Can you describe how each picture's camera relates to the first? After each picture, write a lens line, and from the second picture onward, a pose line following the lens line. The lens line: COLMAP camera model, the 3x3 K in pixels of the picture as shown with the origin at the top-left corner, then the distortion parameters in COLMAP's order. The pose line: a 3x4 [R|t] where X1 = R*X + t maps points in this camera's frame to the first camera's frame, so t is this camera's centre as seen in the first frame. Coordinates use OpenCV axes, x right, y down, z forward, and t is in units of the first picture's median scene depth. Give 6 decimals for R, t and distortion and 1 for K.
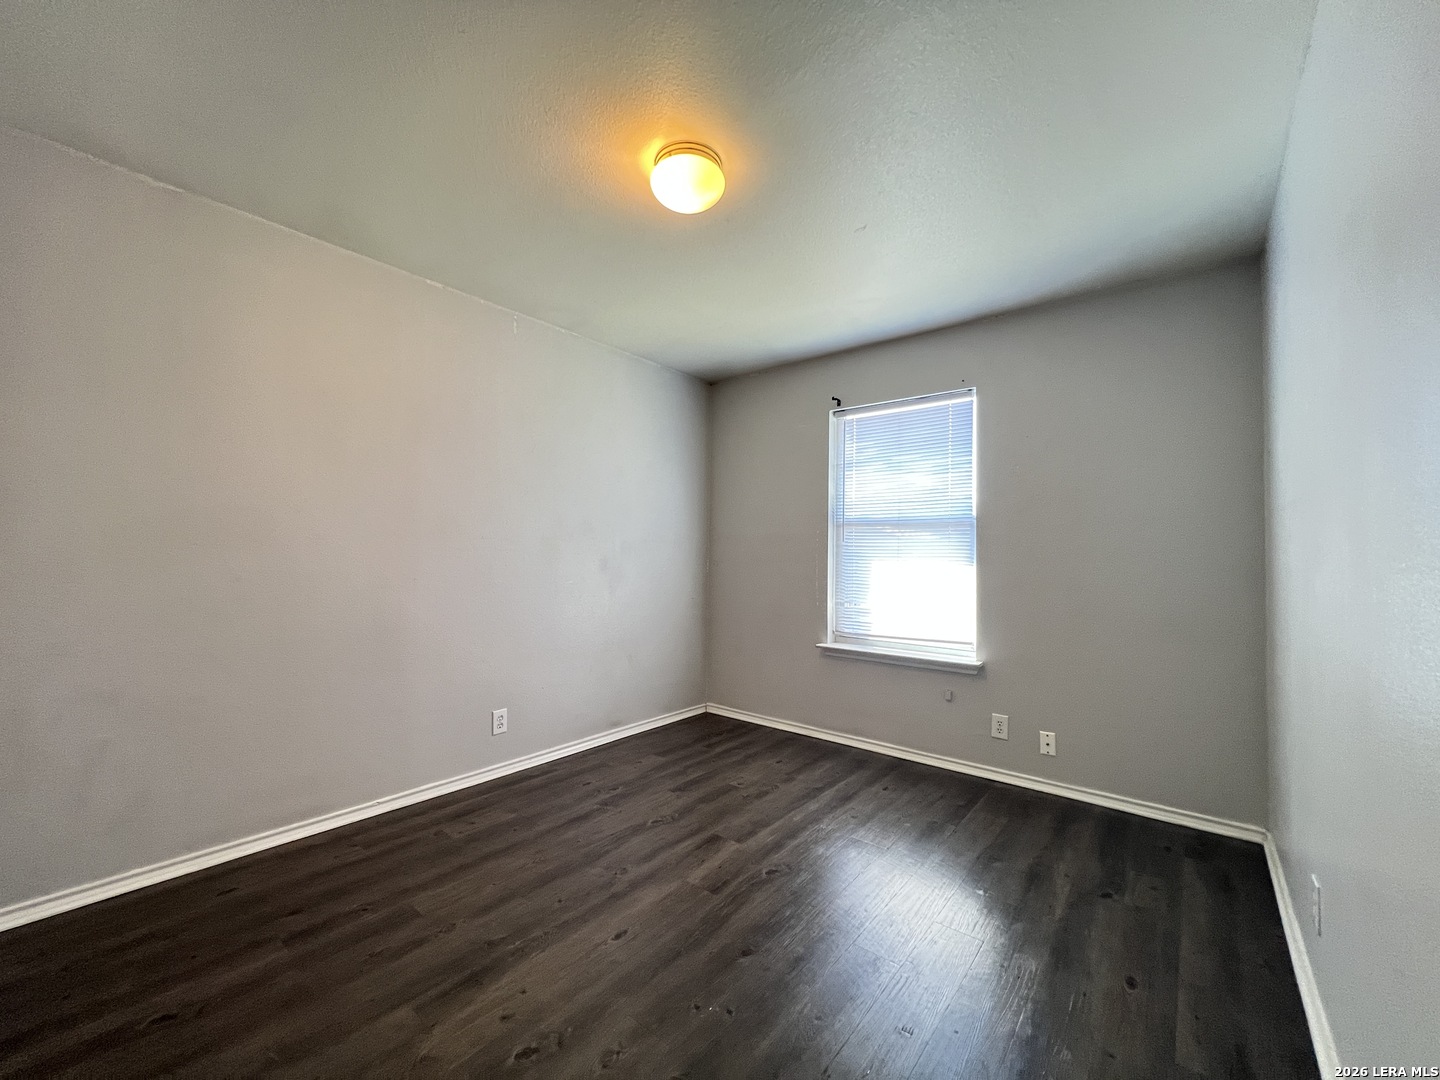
lens RADIAL K [[579.9, 0, 716.5], [0, 579.9, 538.5], [0, 0, 1]] dist [-0.001978, 0.000086]
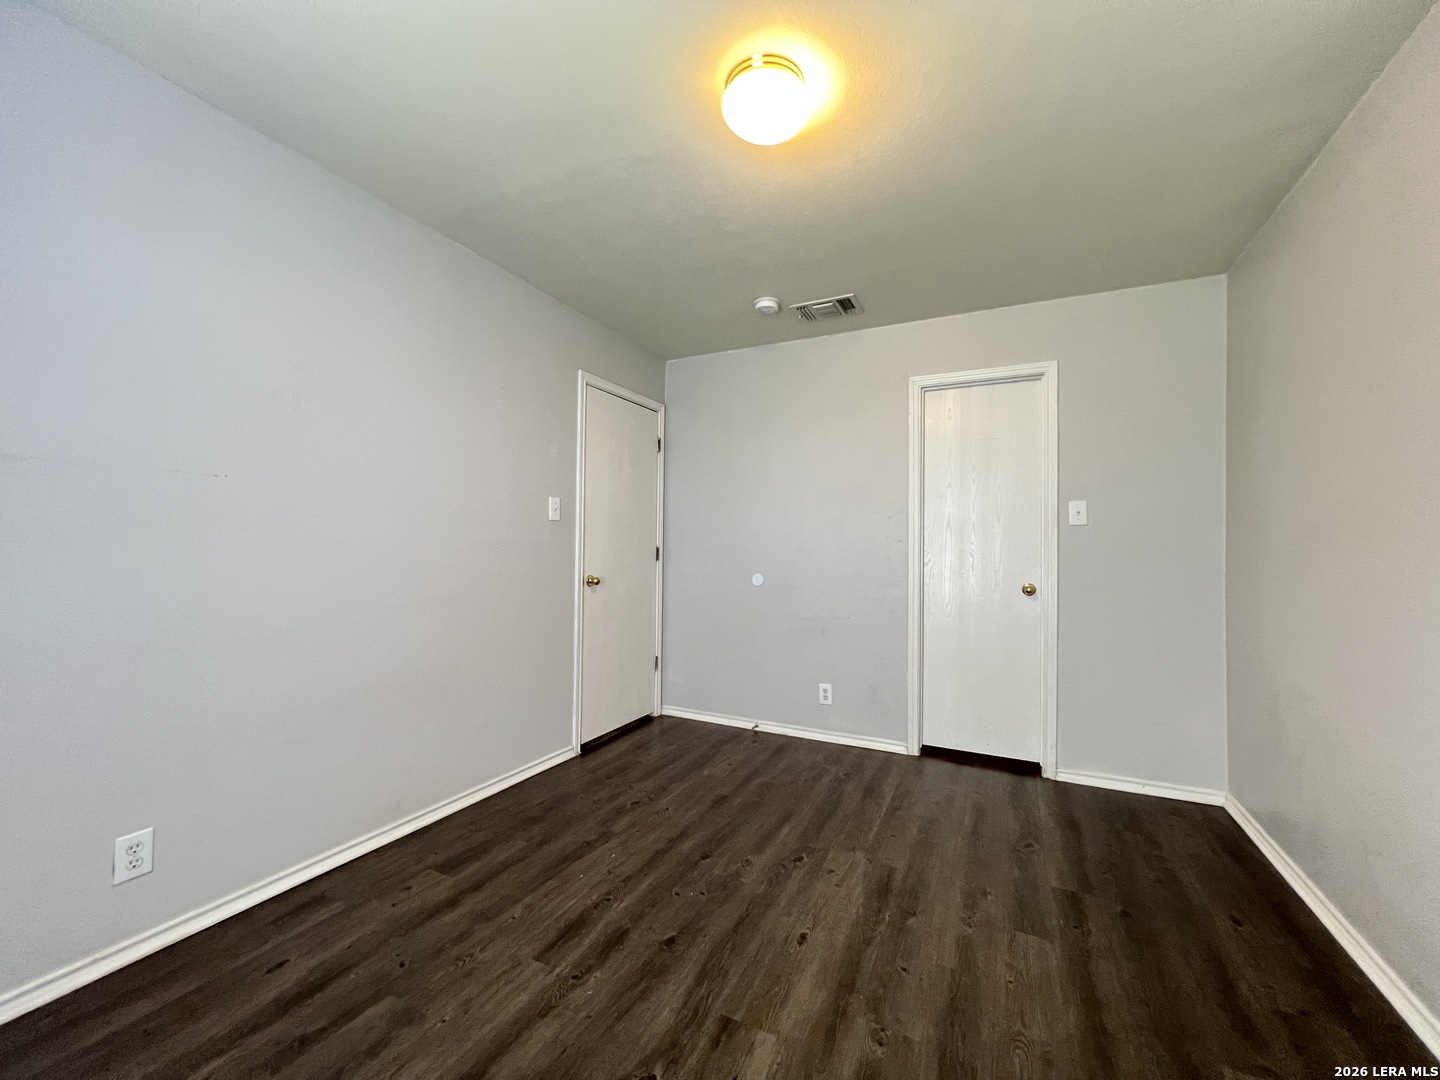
lens RADIAL K [[581.5, 0, 717.4], [0, 581.5, 538.1], [0, 0, 1]] dist [0.002193, 0.000287]
pose [[-0.975375, -0.030650, -0.218414, 0.202136], [-0.019620, 0.998428, -0.052494, 0.070990], [0.219680, -0.046916, -0.974443, 1.930669]]
